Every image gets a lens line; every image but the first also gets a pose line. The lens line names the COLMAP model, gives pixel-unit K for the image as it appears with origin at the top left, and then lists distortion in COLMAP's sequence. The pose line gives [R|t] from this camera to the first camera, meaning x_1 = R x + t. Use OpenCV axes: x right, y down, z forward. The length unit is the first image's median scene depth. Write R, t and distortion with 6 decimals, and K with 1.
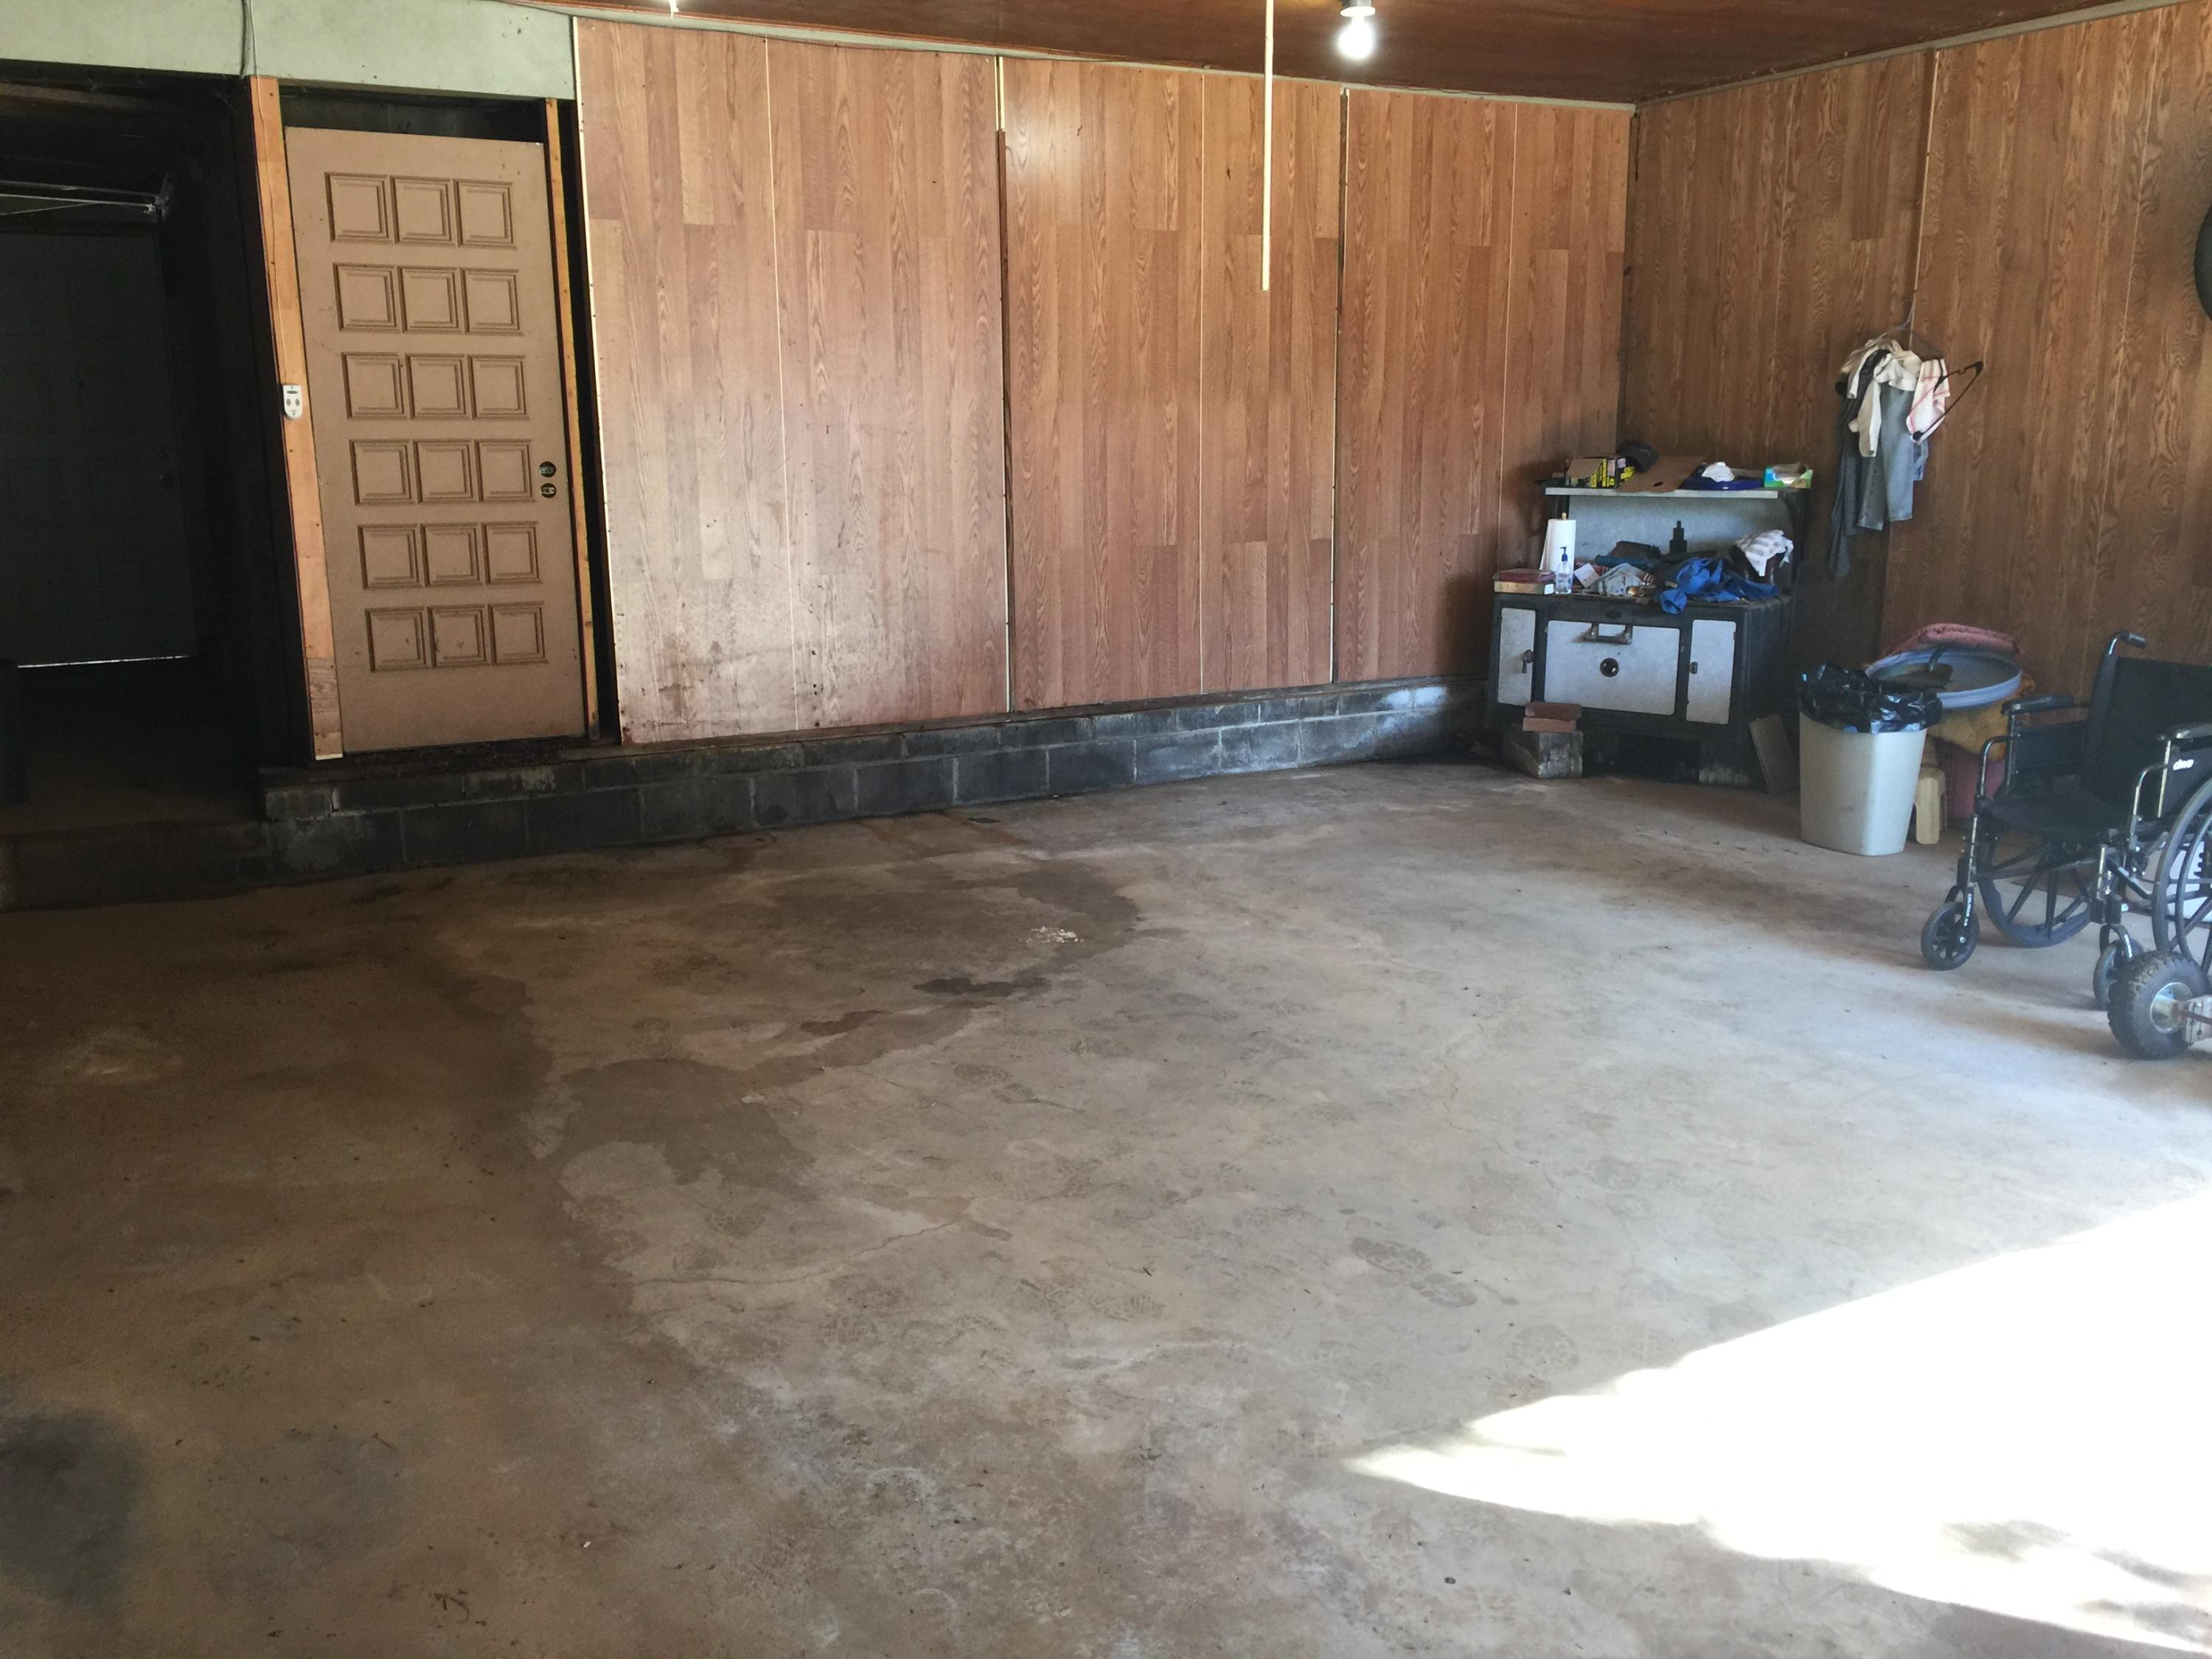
lens RADIAL K [[1883.2, 0, 1106.0], [0, 1883.2, 829.5], [0, 0, 1]] dist [0.073366, -0.093528]
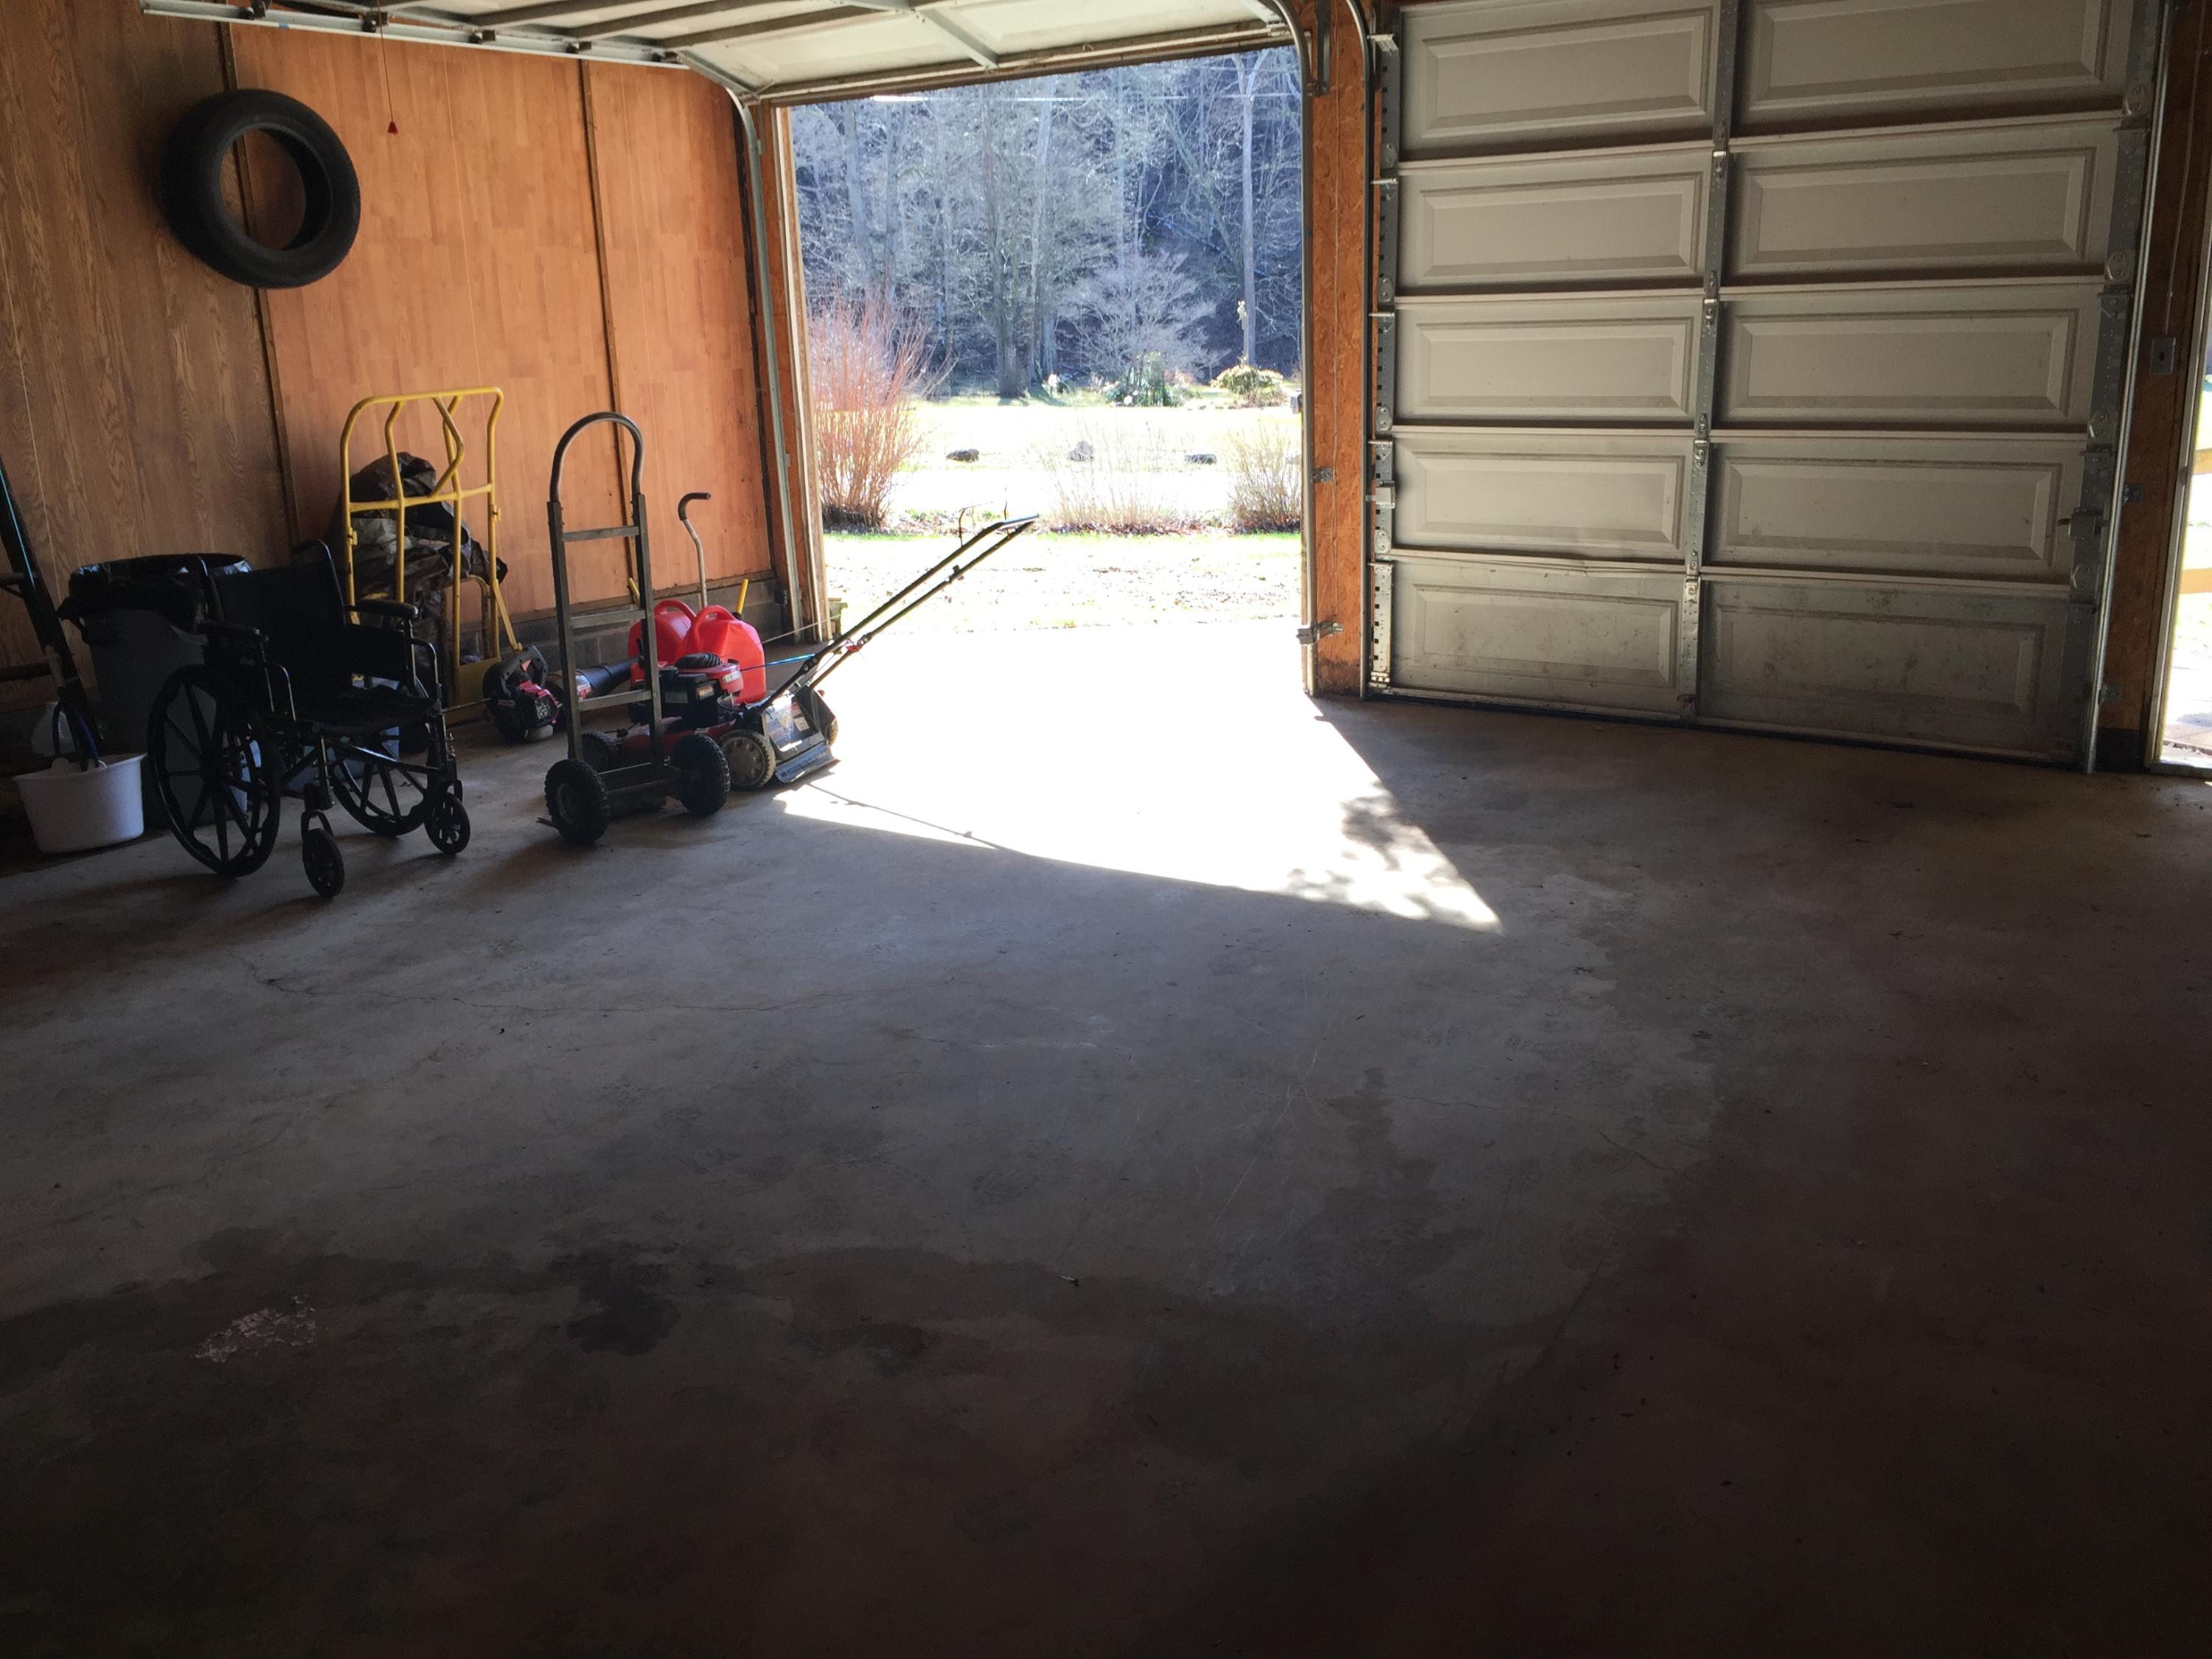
lens RADIAL K [[1883.2, 0, 1106.0], [0, 1883.2, 829.5], [0, 0, 1]] dist [0.073366, -0.093528]
pose [[-0.462971, -0.217037, 0.859391, -0.661086], [0.218541, 0.911676, 0.347974, -0.239784], [-0.859010, 0.348914, -0.374648, 1.118106]]
